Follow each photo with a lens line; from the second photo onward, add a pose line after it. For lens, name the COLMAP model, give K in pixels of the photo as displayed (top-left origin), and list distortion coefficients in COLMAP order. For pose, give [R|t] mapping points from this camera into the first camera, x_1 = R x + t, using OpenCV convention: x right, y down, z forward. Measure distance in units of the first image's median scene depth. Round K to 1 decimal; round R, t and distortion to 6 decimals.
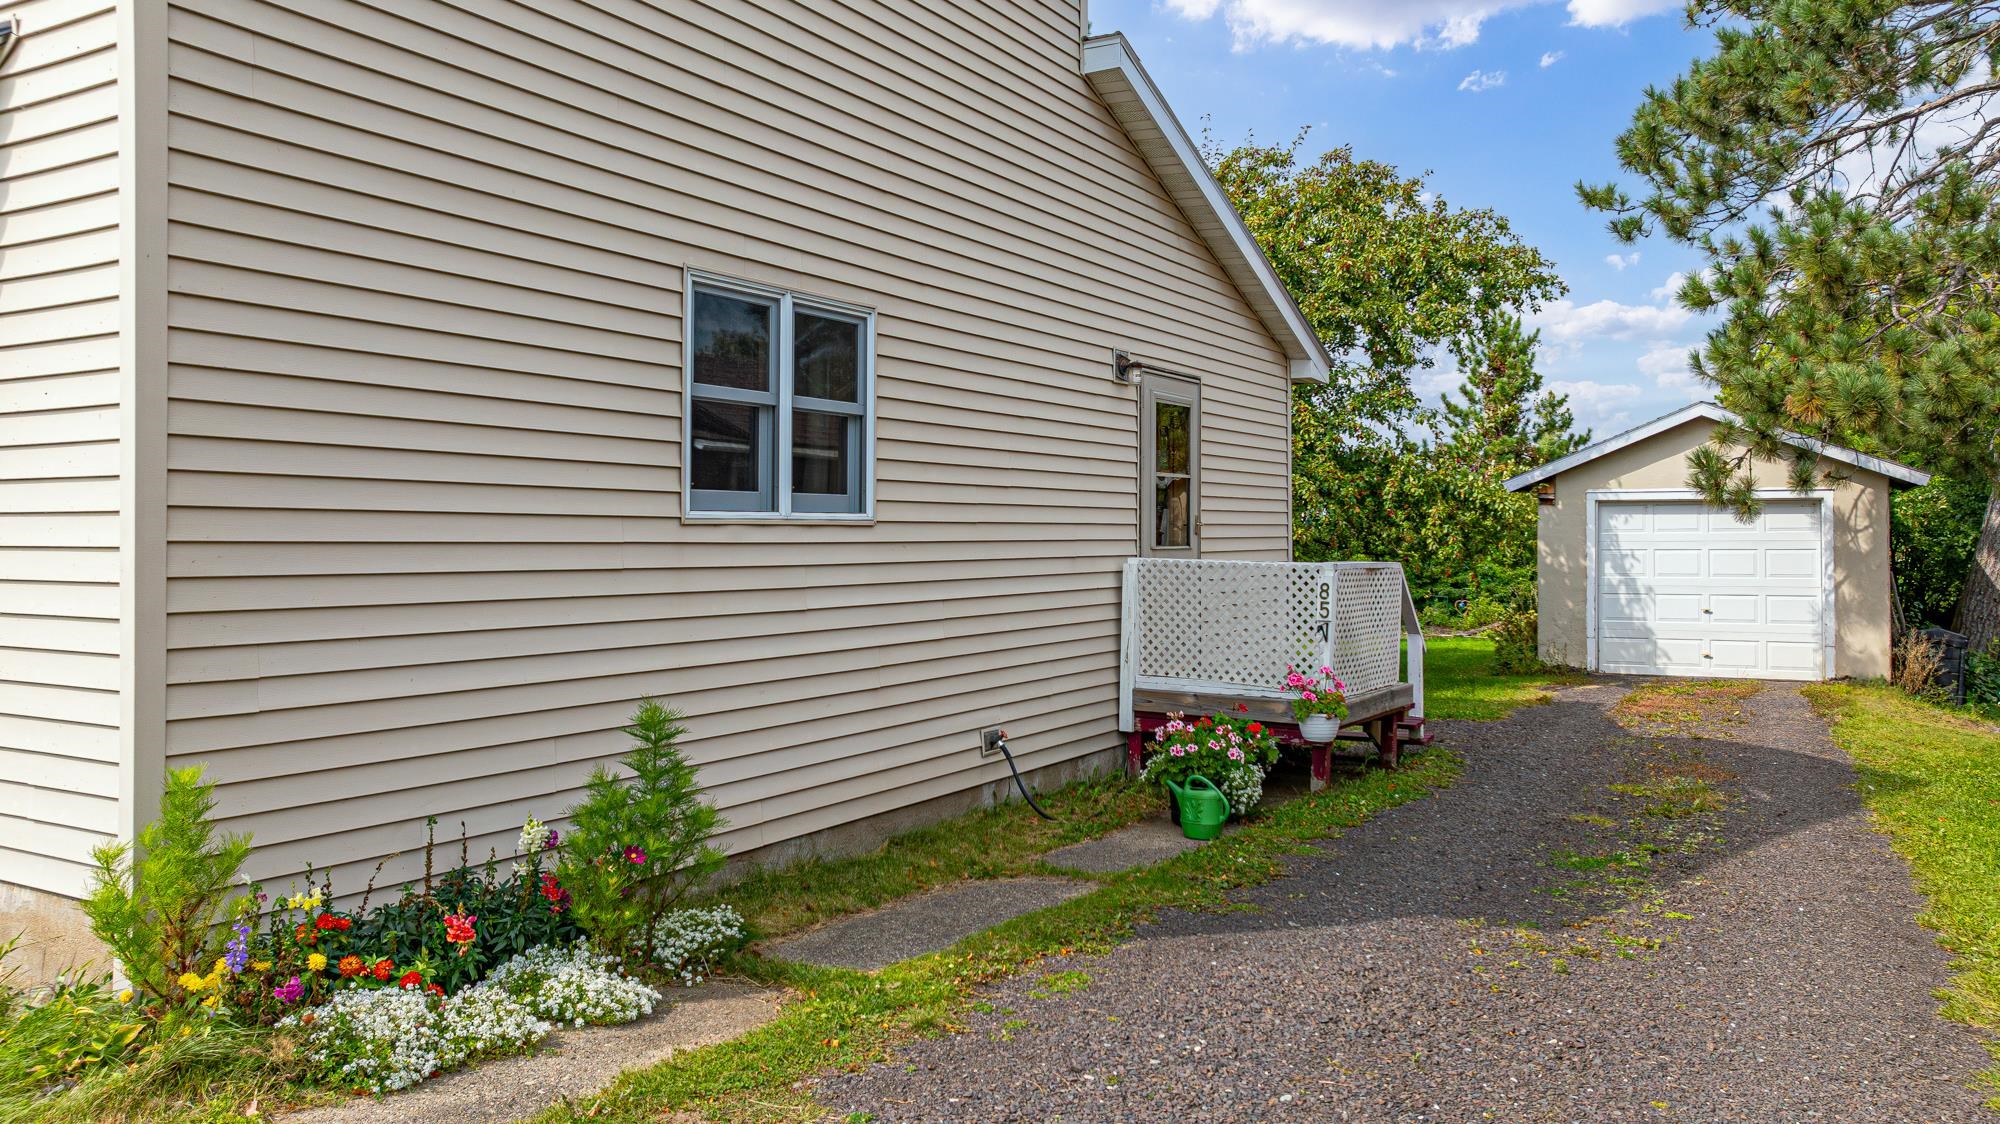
lens RADIAL K [[1440.4, 0, 1004.8], [0, 1440.4, 531.1], [0, 0, 1]] dist [-0.002995, -0.000628]
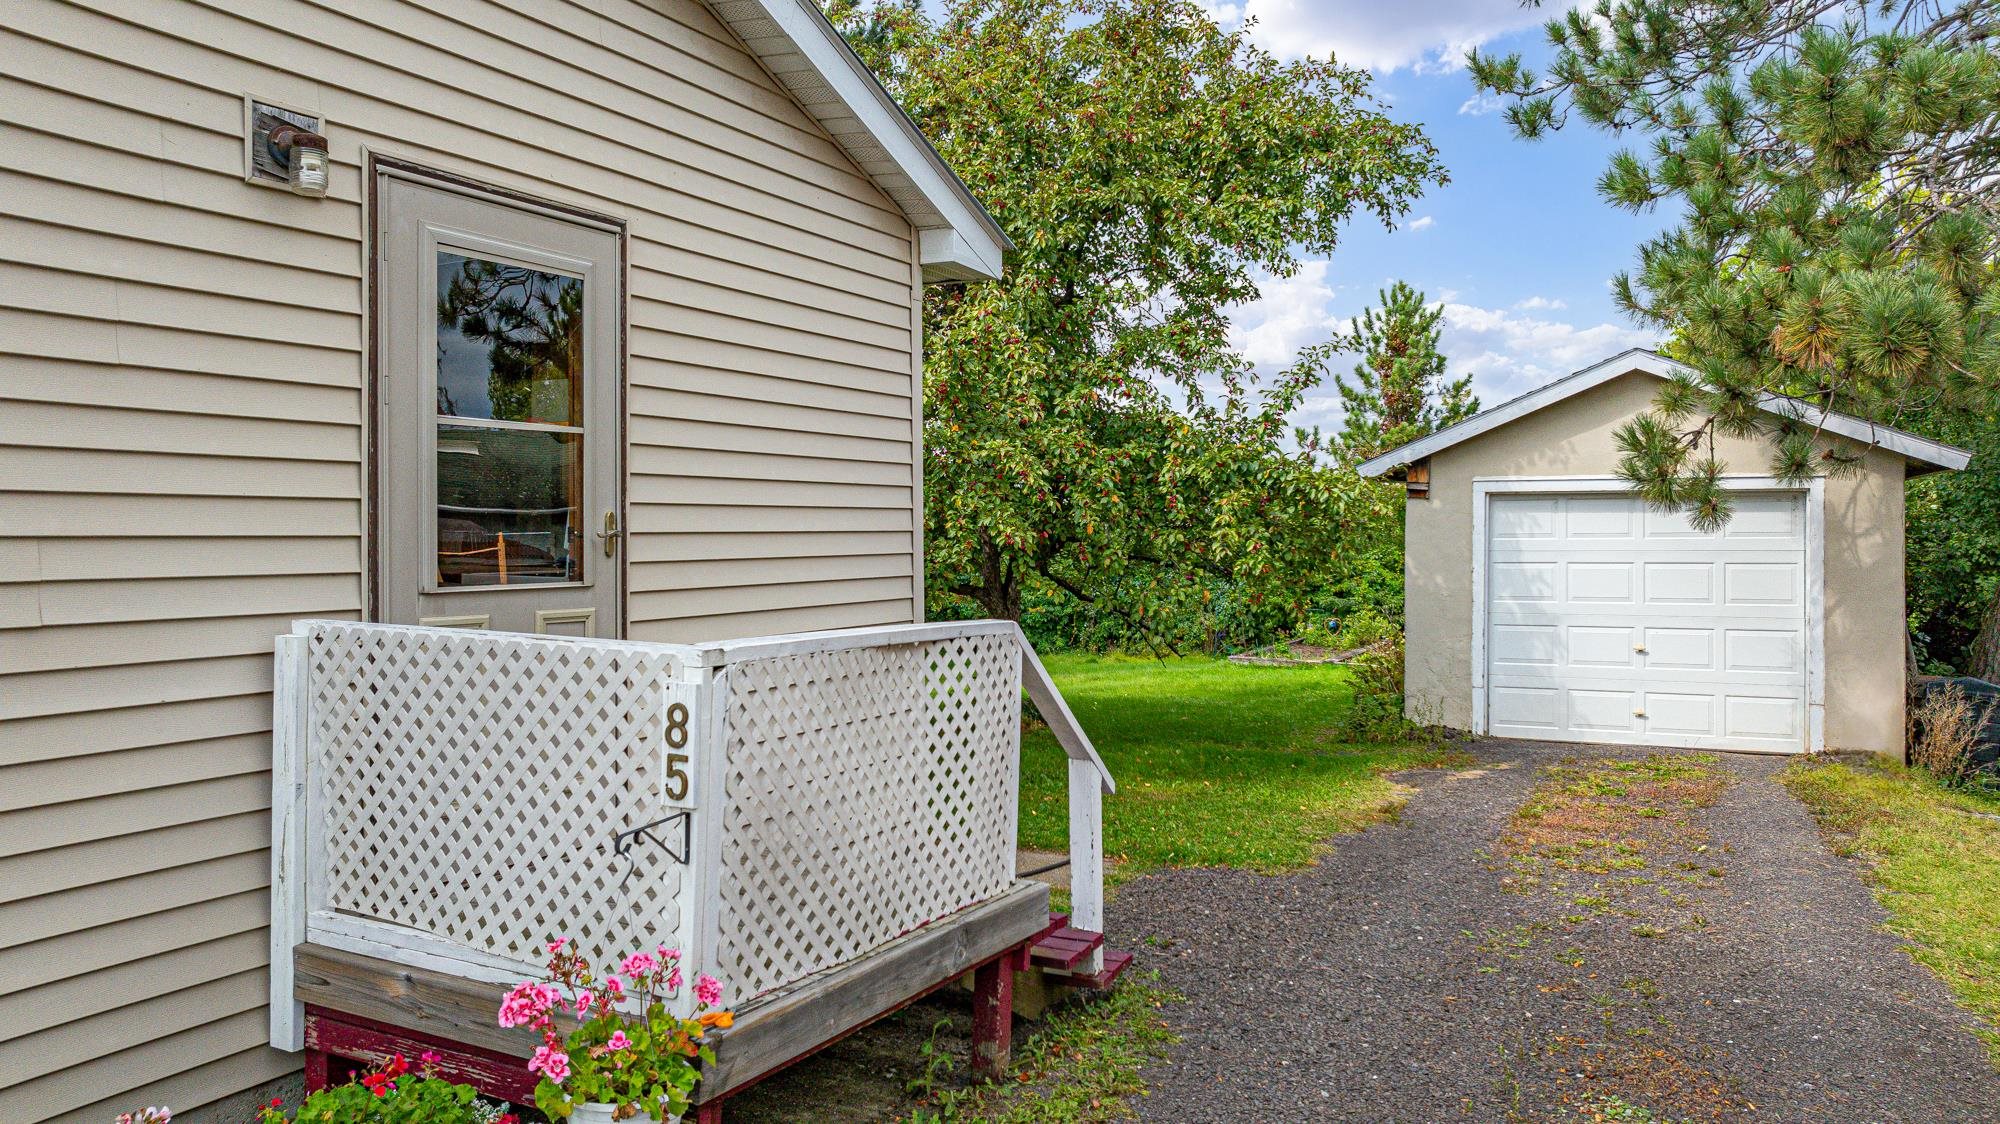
lens RADIAL K [[1432.1, 0, 1000.0], [0, 1432.1, 562.0], [0, 0, 1]] dist [-0.000733, 0.001301]
pose [[0.998907, -0.000498, 0.046746, 0.153059], [-0.000635, 0.999706, 0.024218, -0.004417], [-0.046744, -0.024222, 0.998613, 0.340159]]
